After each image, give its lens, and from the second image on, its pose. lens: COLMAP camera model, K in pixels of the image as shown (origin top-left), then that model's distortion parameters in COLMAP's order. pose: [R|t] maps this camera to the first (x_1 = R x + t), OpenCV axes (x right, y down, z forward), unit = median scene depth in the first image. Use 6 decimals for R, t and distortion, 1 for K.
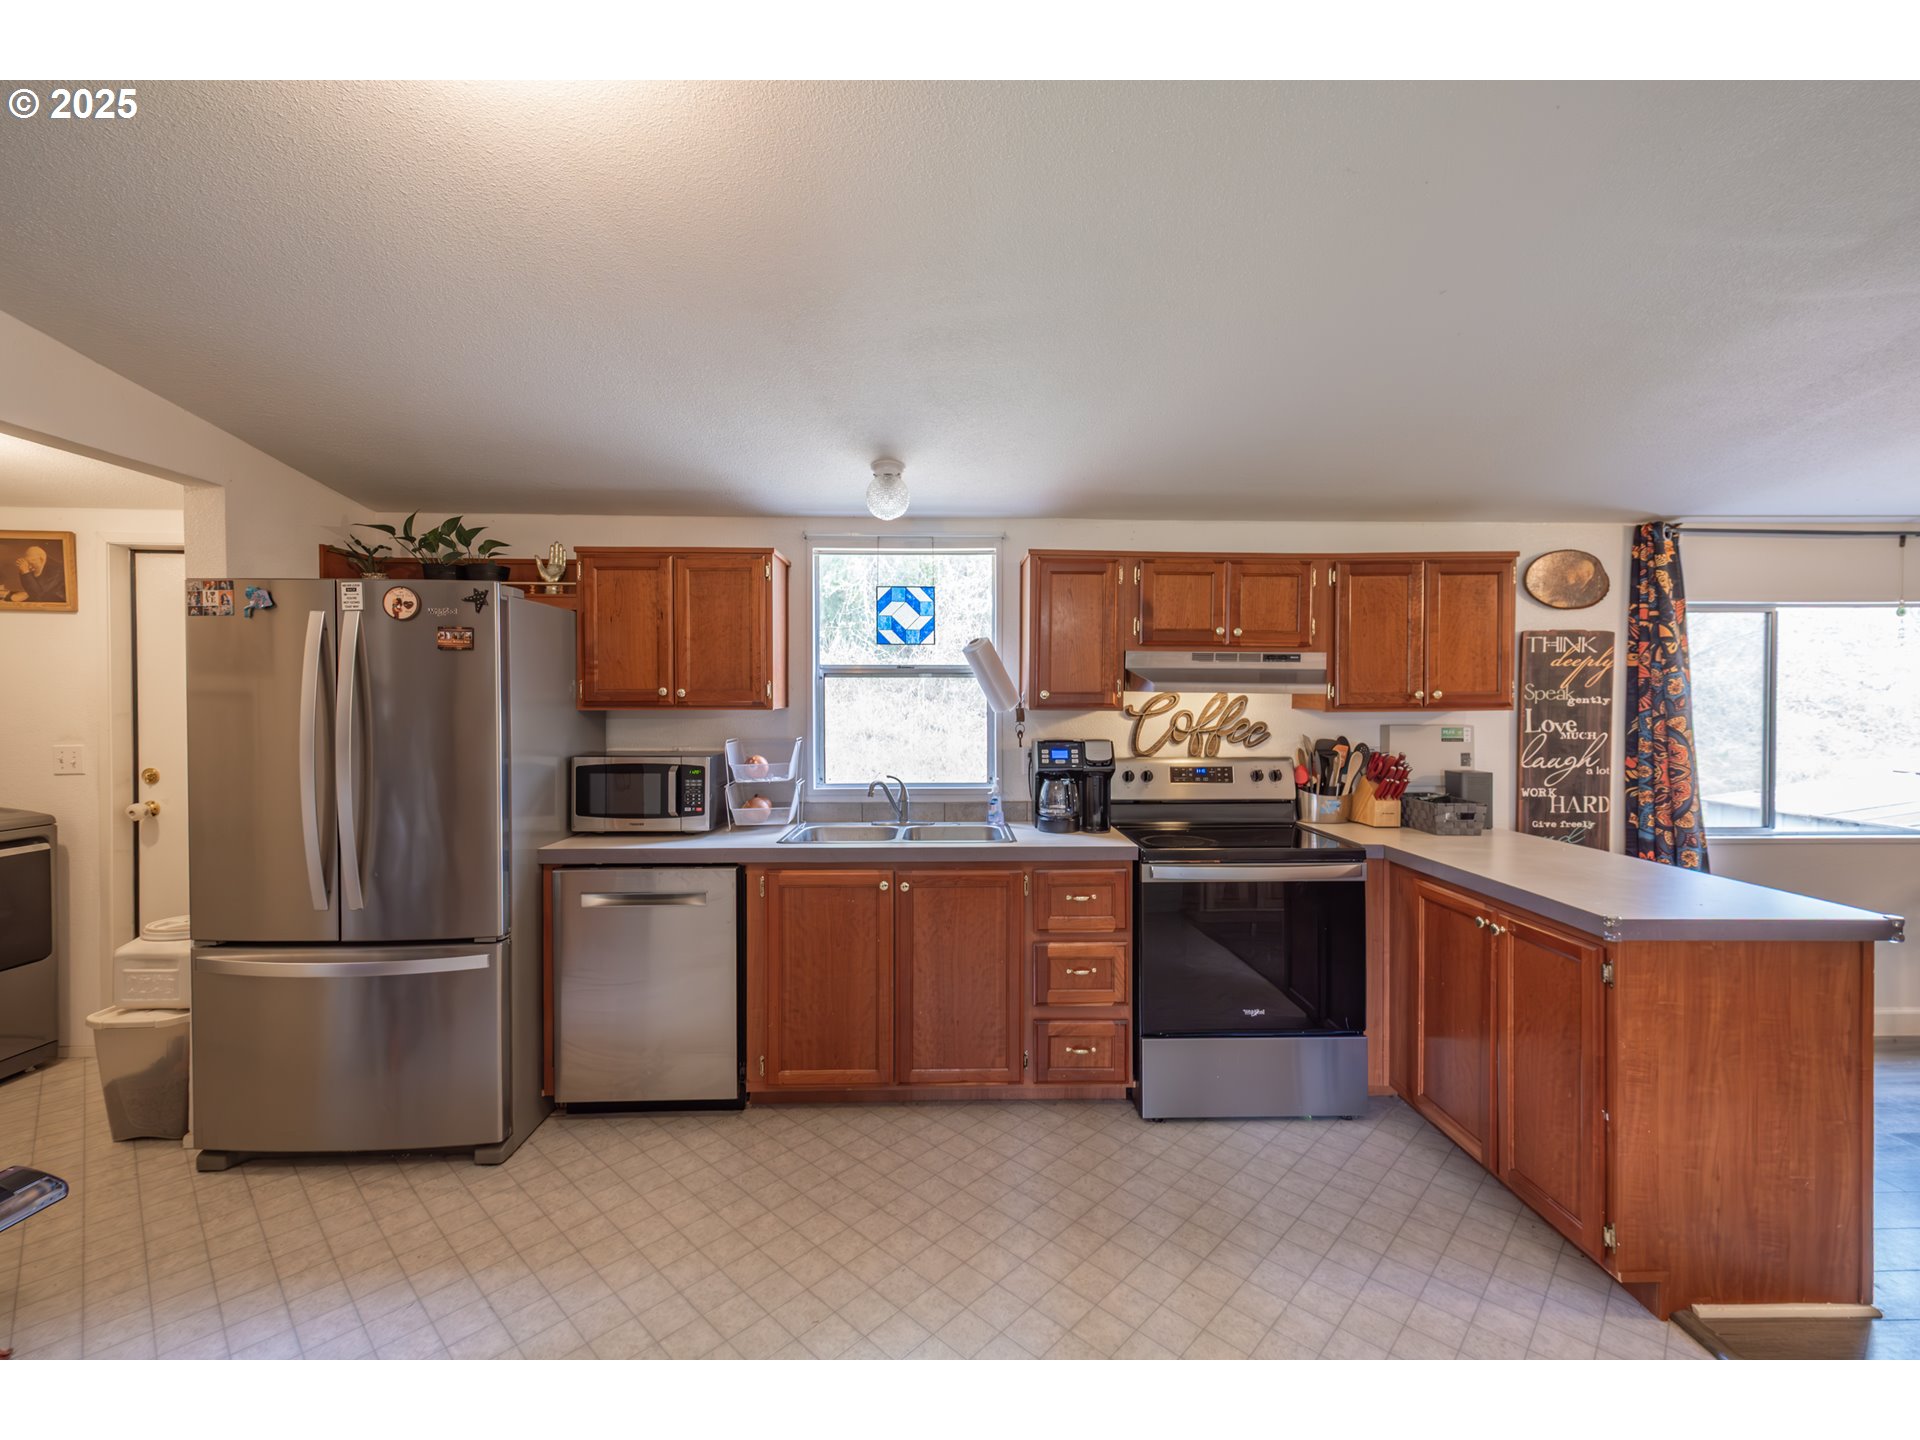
lens RADIAL K [[847.3, 0, 967.7], [0, 847.3, 720.2], [0, 0, 1]] dist [0.003476, -0.001164]
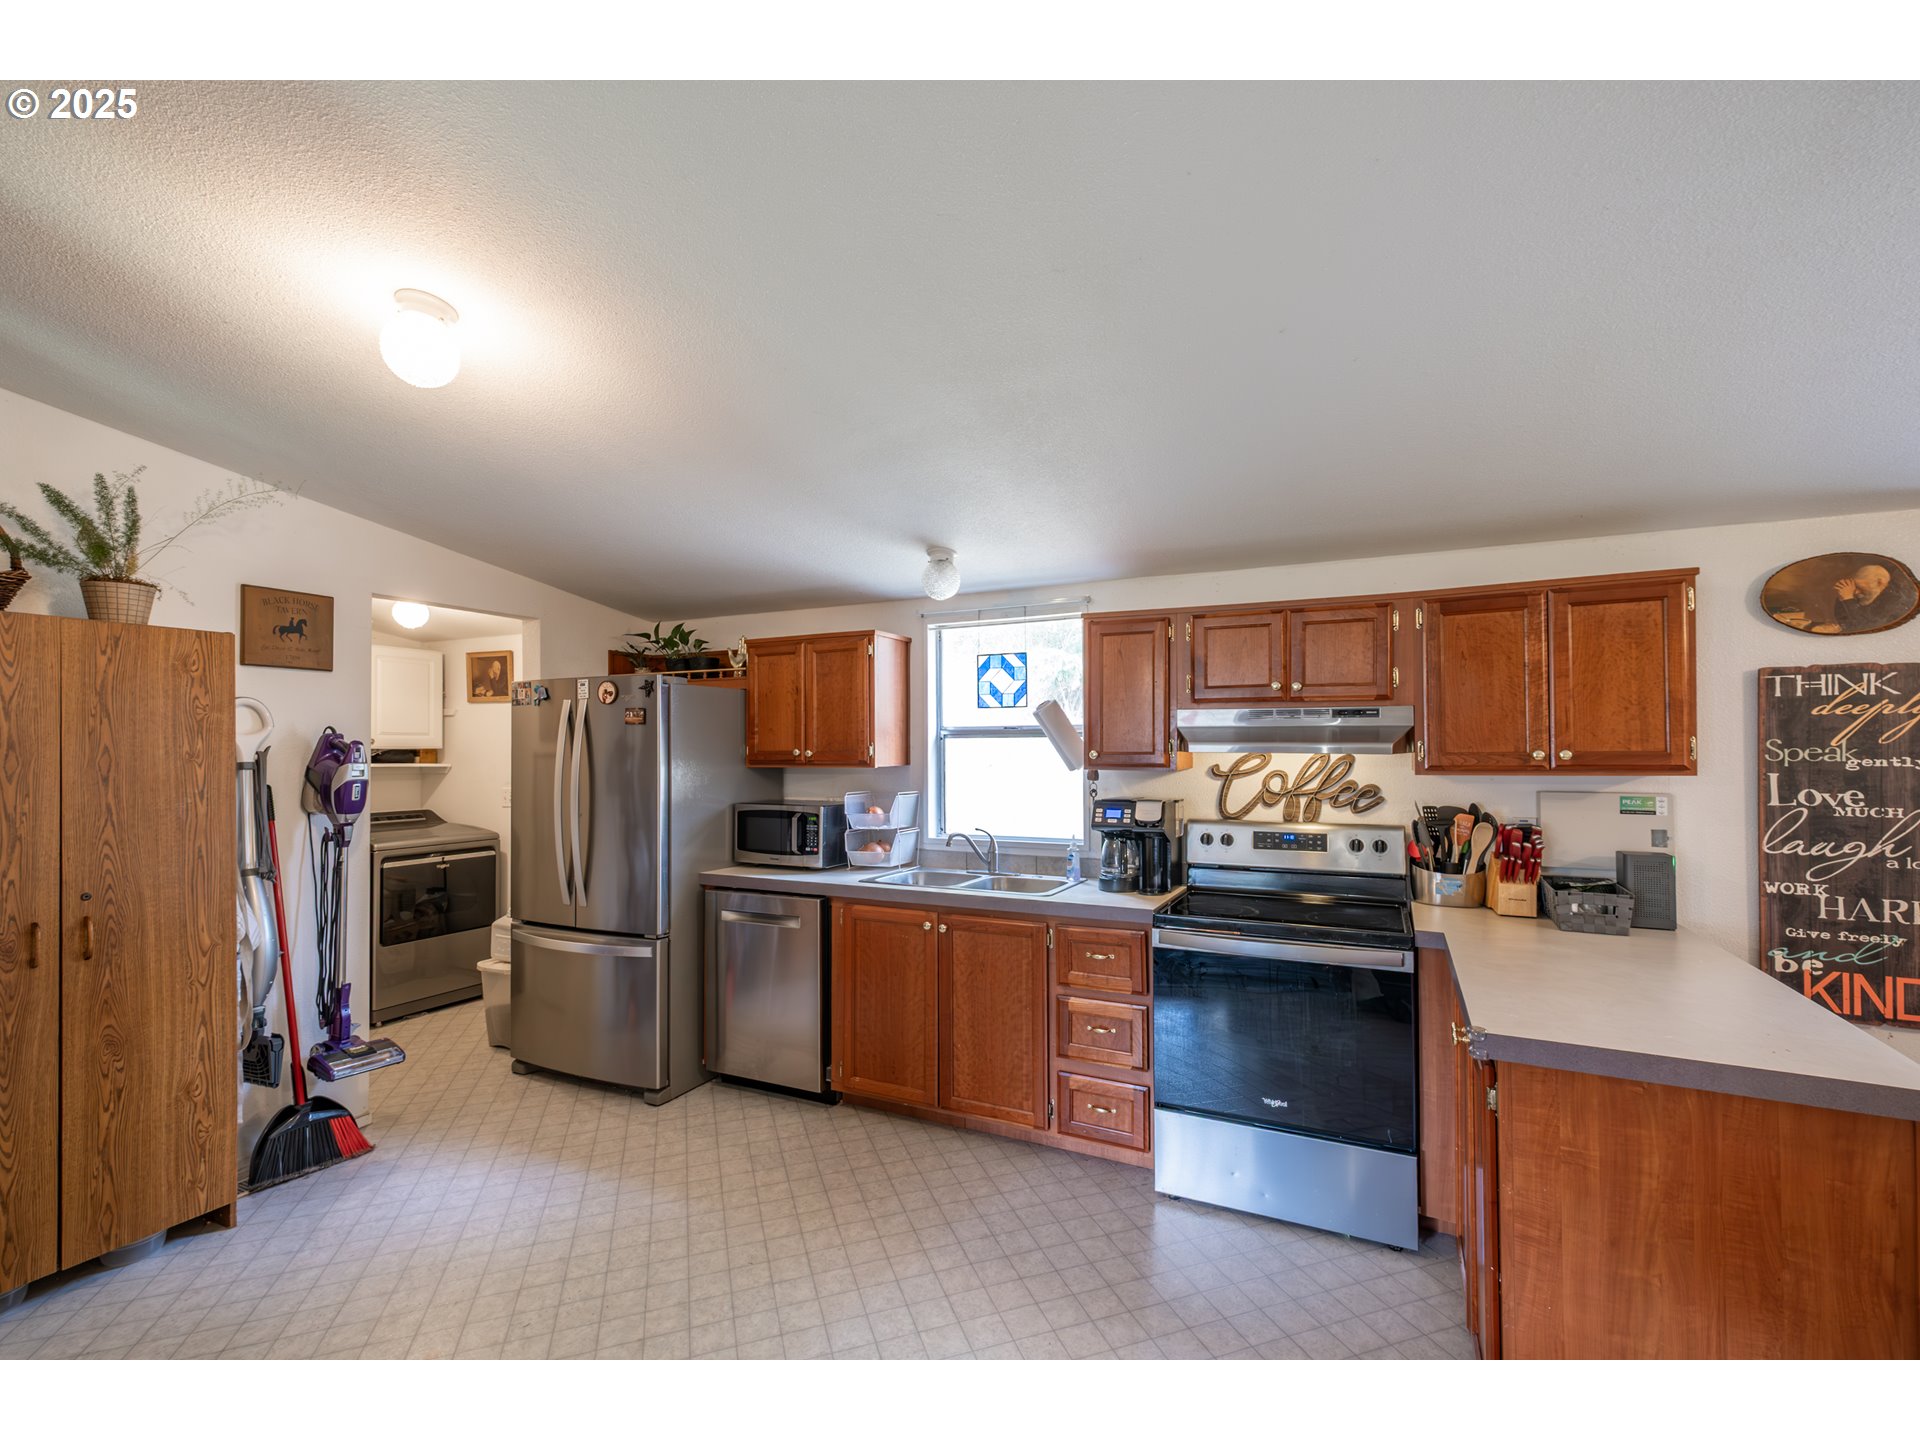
lens RADIAL K [[847.3, 0, 914.0], [0, 847.3, 747.5], [0, 0, 1]] dist [0.003476, -0.001164]
pose [[0.879301, -0.004602, -0.476244, 0.385389], [-0.009505, 0.999585, -0.027208, -0.009288], [0.476171, 0.028450, 0.878892, -0.001643]]
